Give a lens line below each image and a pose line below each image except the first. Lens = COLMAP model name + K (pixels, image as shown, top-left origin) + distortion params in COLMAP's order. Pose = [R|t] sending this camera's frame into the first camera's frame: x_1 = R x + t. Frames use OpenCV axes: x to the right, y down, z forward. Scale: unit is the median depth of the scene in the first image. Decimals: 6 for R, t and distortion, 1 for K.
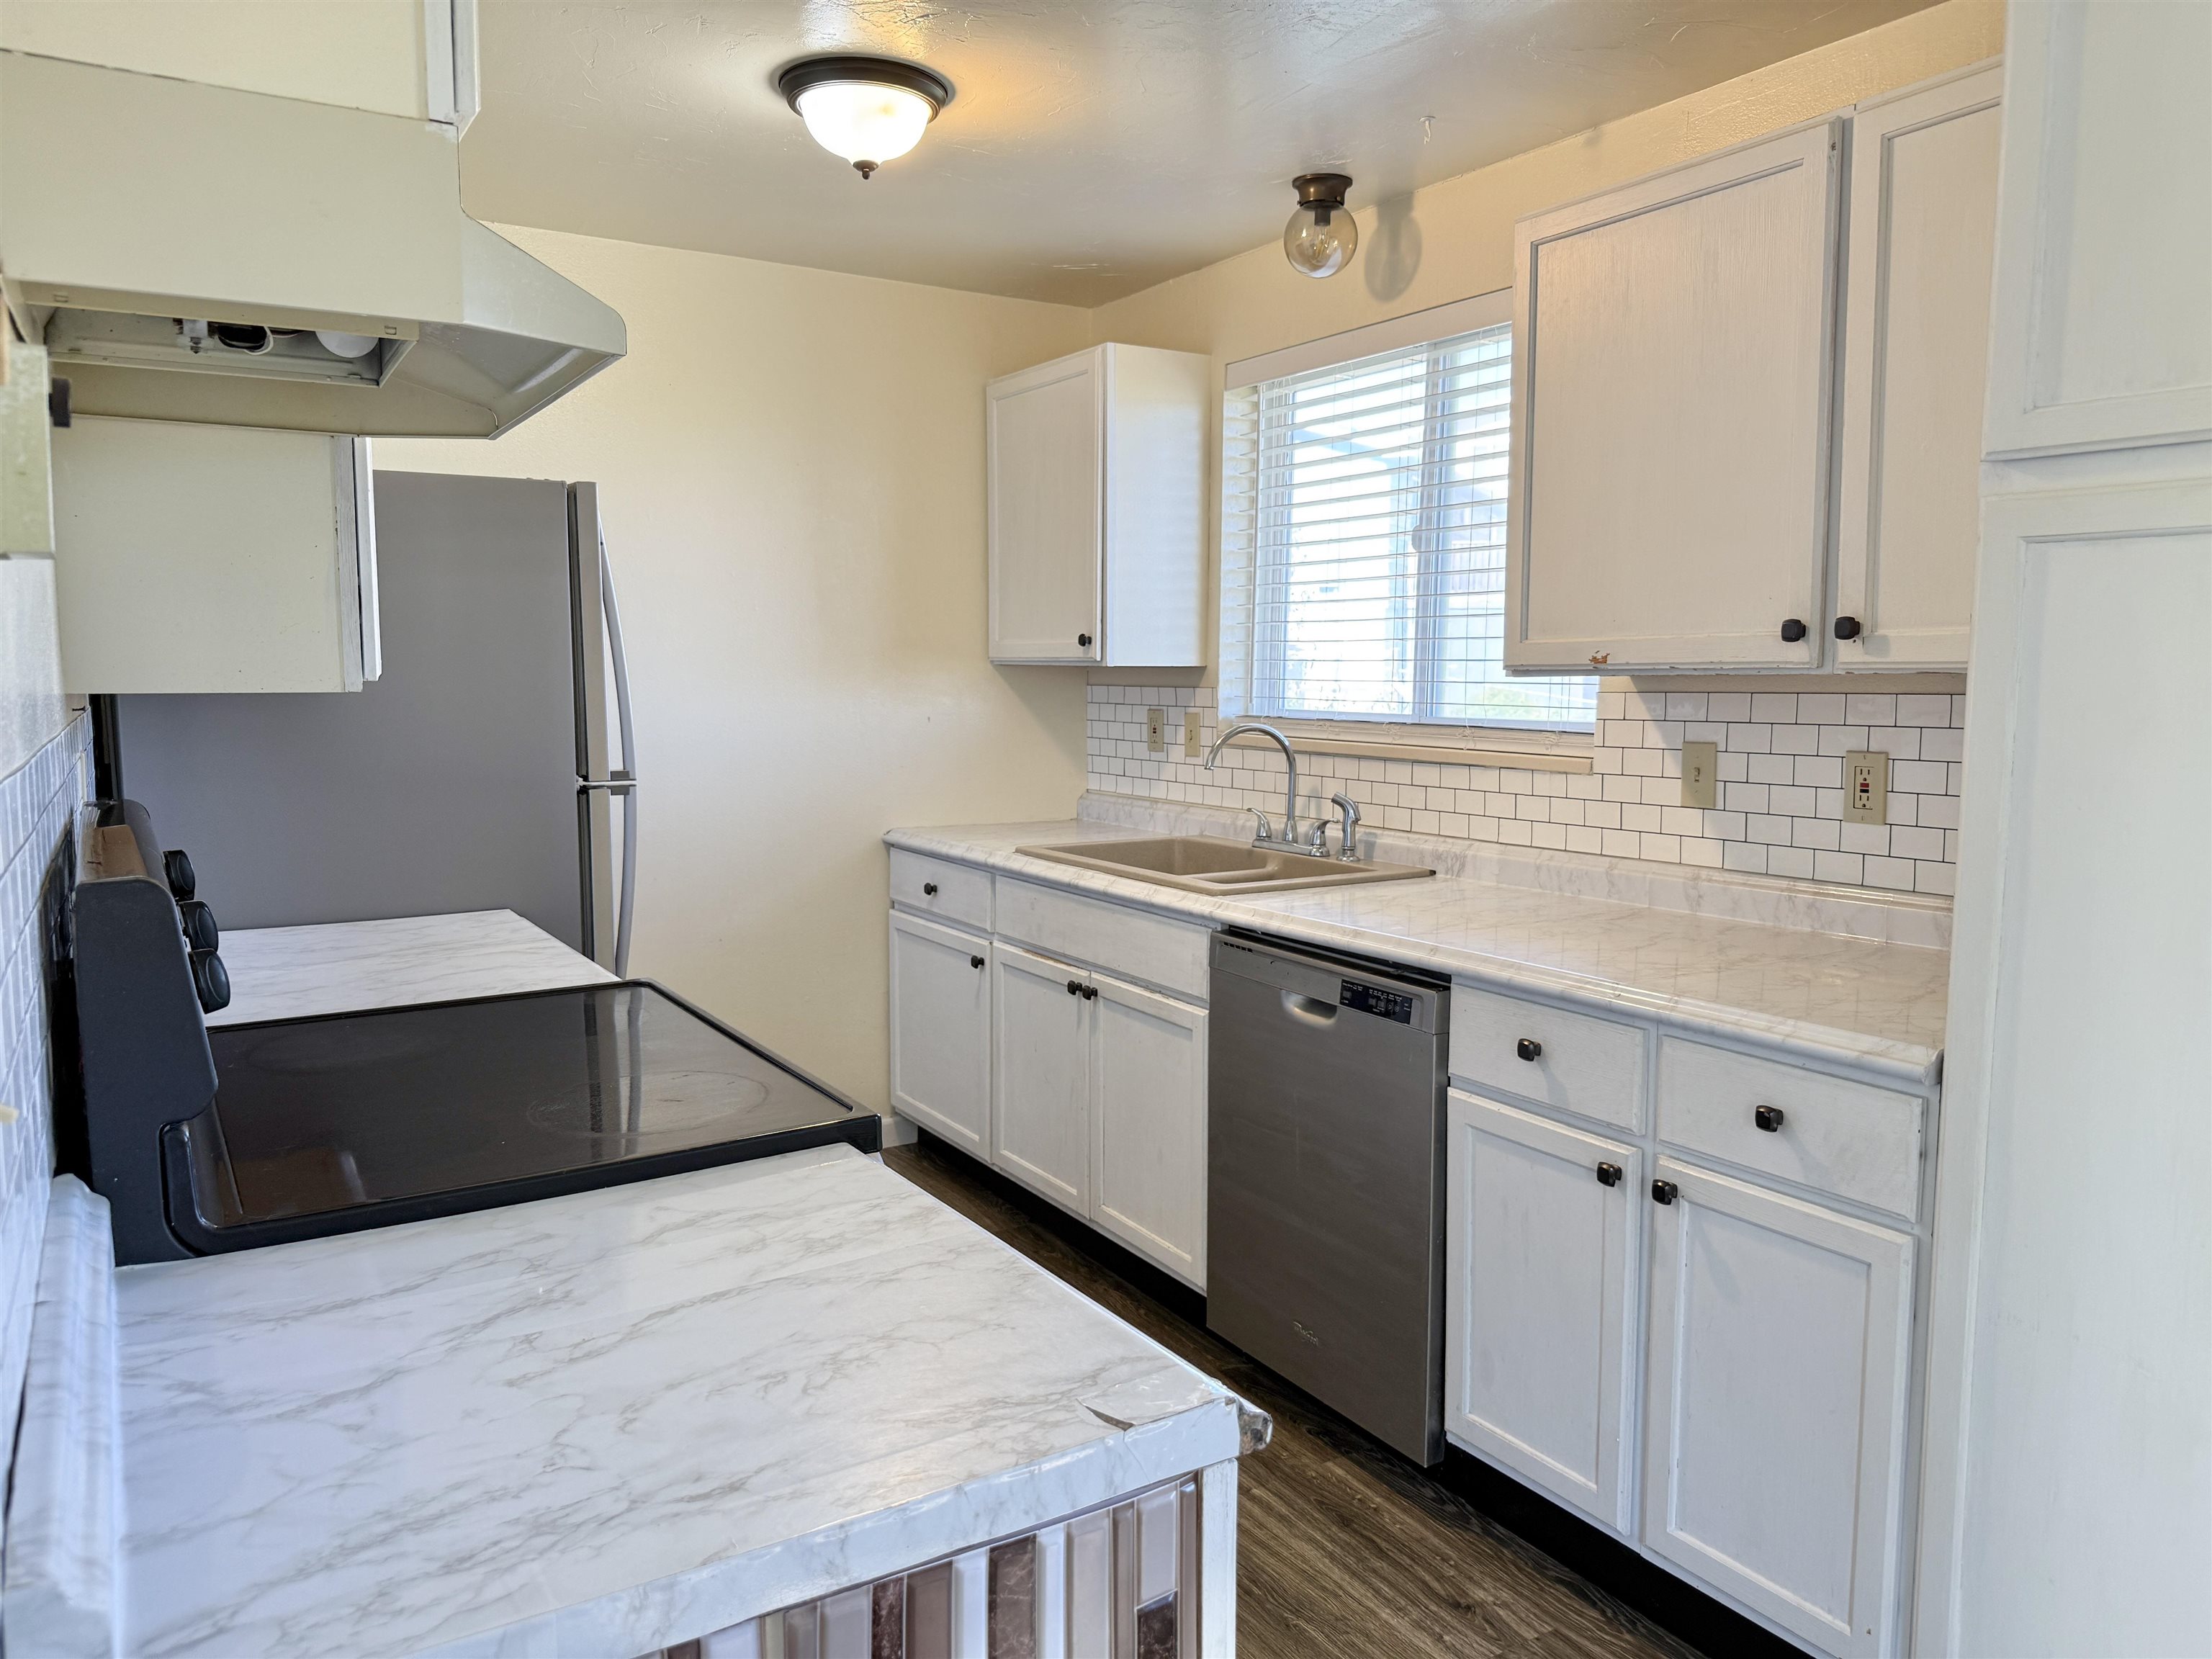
lens RADIAL K [[1561.7, 0, 1159.9], [0, 1561.7, 830.8], [0, 0, 1]] dist [-0.003351, -0.001270]
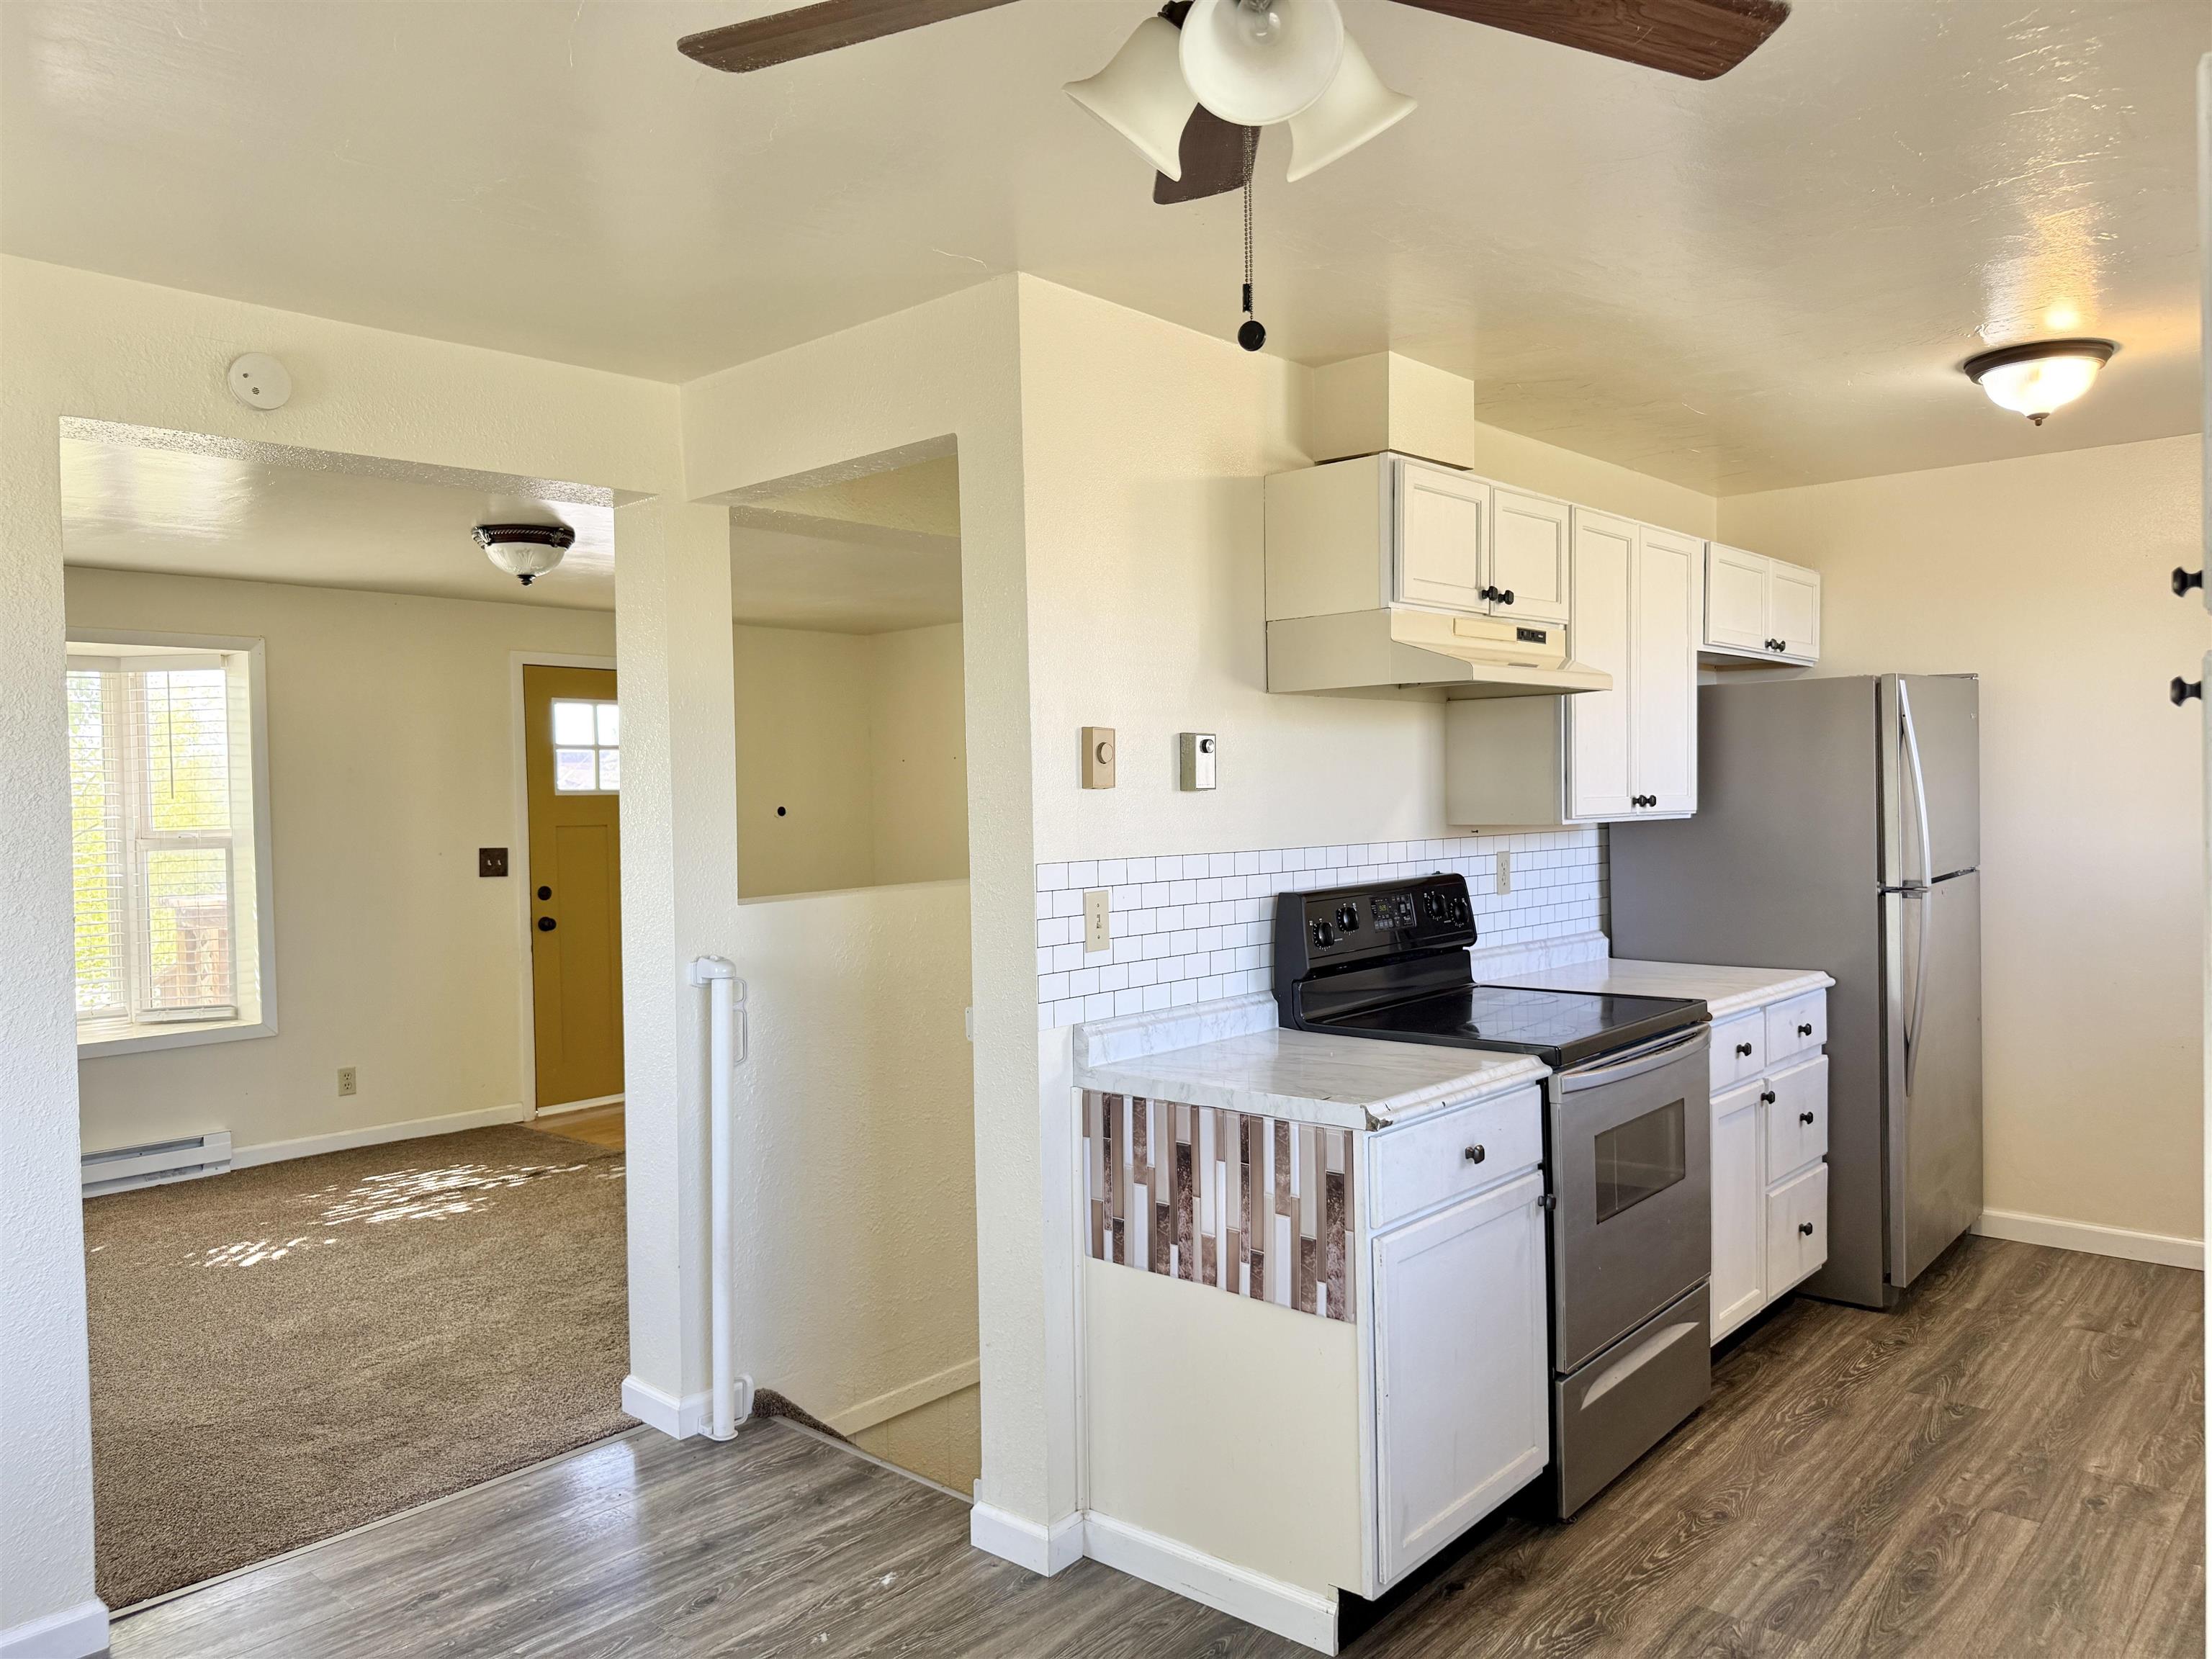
lens RADIAL K [[1570.4, 0, 1108.4], [0, 1570.4, 819.3], [0, 0, 1]] dist [0.000495, -0.009377]
pose [[0.265772, 0.001283, -0.964035, 1.119806], [-0.082035, 0.996402, -0.021290, -0.008124], [0.960539, 0.084743, 0.264921, -0.059423]]
